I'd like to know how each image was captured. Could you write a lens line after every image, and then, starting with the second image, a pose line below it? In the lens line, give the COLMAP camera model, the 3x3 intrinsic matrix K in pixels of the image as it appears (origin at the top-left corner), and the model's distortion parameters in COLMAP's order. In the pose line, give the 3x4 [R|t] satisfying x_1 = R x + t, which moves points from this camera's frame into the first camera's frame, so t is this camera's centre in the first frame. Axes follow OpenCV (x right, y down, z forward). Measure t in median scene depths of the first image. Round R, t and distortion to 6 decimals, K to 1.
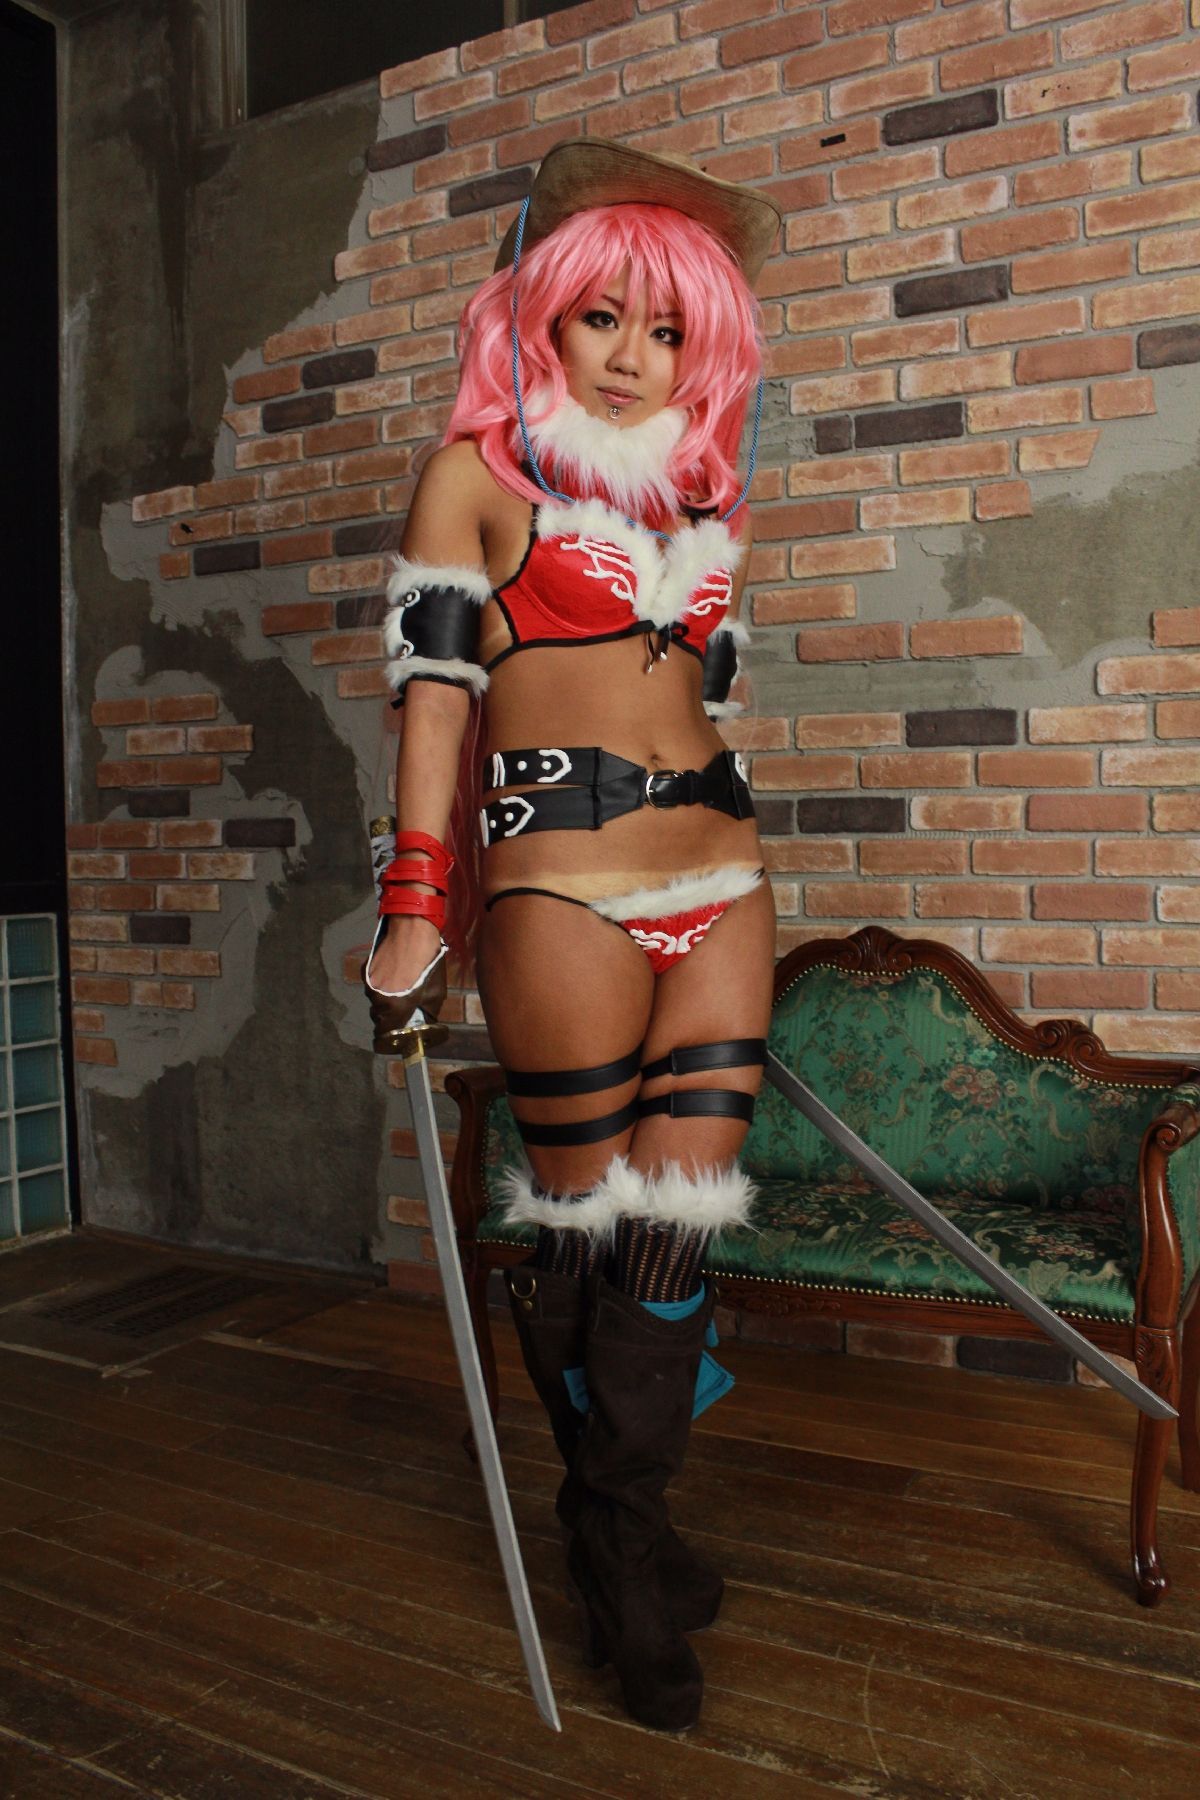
lens RADIAL K [[1499.3, 0, 599.2], [0, 1499.3, 894.7], [0, 0, 1]] dist [-0.167674, 0.146857]
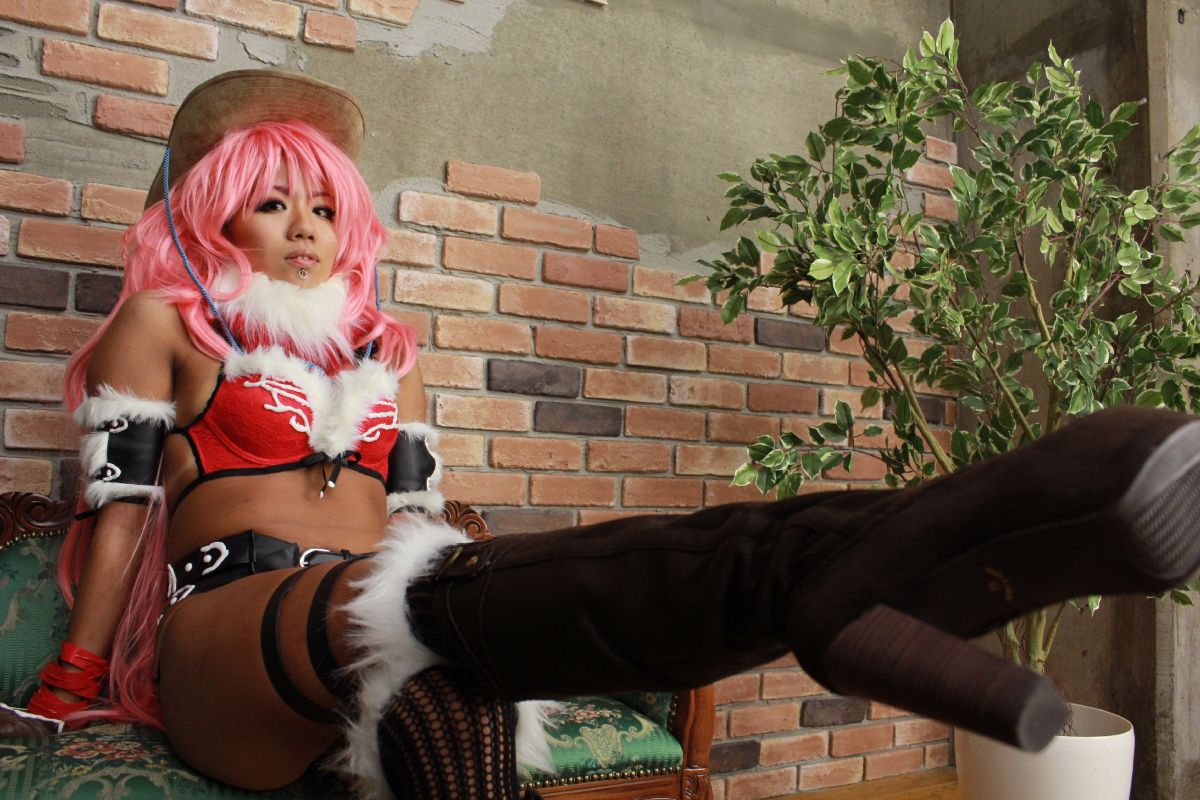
lens RADIAL K [[999.6, 0, 595.9], [0, 999.6, 396.7], [0, 0, 1]] dist [-0.167674, 0.146857]
pose [[0.537245, 0.099332, 0.837557, -0.187486], [-0.013360, 0.993918, -0.109306, 0.074128], [-0.843321, 0.047534, 0.535305, 0.455449]]
